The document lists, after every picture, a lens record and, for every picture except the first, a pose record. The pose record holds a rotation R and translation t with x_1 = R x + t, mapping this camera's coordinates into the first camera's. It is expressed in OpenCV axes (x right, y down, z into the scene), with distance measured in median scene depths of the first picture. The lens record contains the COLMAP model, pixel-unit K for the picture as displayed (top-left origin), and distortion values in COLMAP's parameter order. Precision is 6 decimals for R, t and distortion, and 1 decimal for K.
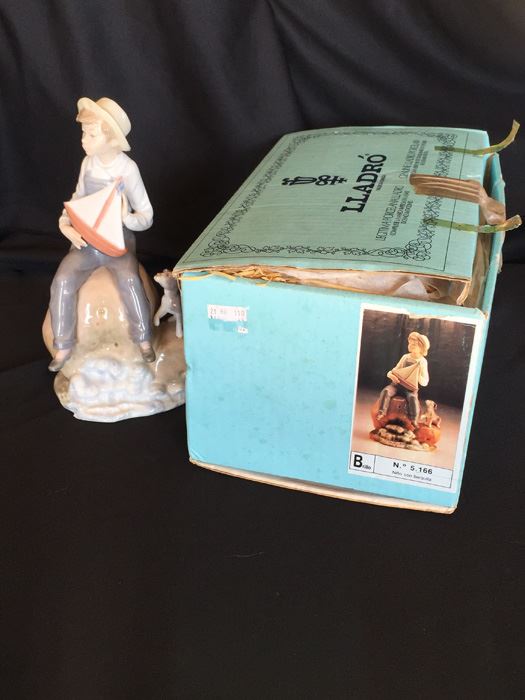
lens RADIAL K [[890.1, 0, 258.3], [0, 890.1, 347.6], [0, 0, 1]] dist [0.067180, 0.000000]
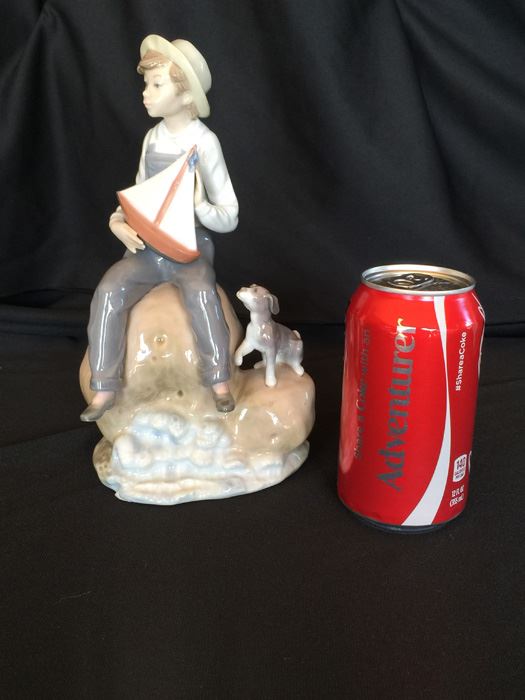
lens RADIAL K [[890.1, 0, 265.5], [0, 890.1, 355.7], [0, 0, 1]] dist [0.067180, 0.000000]
pose [[0.995401, 0.010184, -0.095256, -0.026897], [-0.027727, 0.982401, -0.184717, 0.097901], [0.091698, 0.186509, 0.978165, 0.324016]]
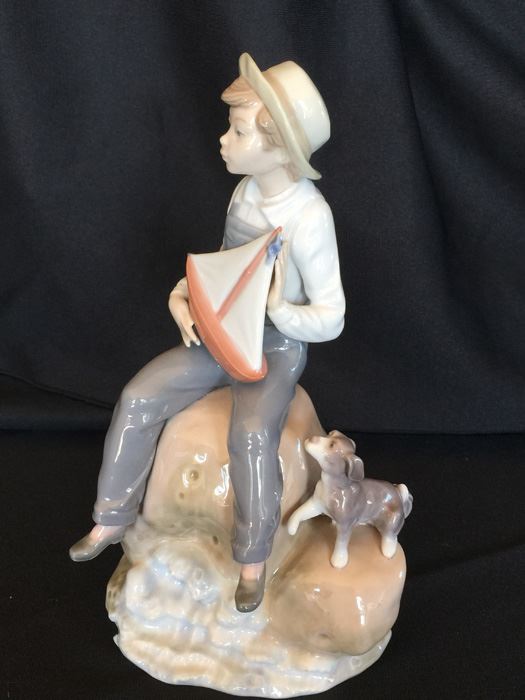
lens RADIAL K [[890.1, 0, 258.2], [0, 890.1, 350.8], [0, 0, 1]] dist [0.067180, 0.000000]
pose [[0.869328, 0.262939, -0.418488, 0.050840], [-0.287541, 0.957758, 0.004455, -0.120493], [0.401982, 0.116460, 0.908211, 0.541880]]
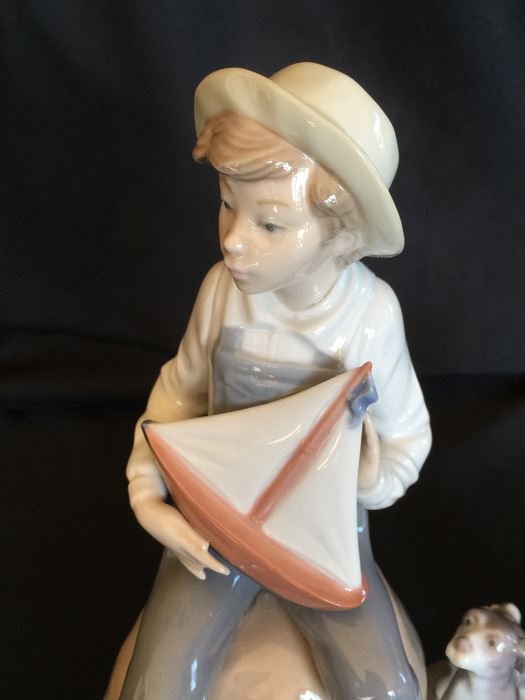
lens RADIAL K [[890.1, 0, 260.3], [0, 890.1, 351.7], [0, 0, 1]] dist [0.067180, 0.000000]
pose [[0.999163, -0.040838, 0.002554, -0.176212], [0.040452, 0.995252, 0.088528, -0.208054], [-0.006158, -0.088350, 0.996070, 0.702565]]
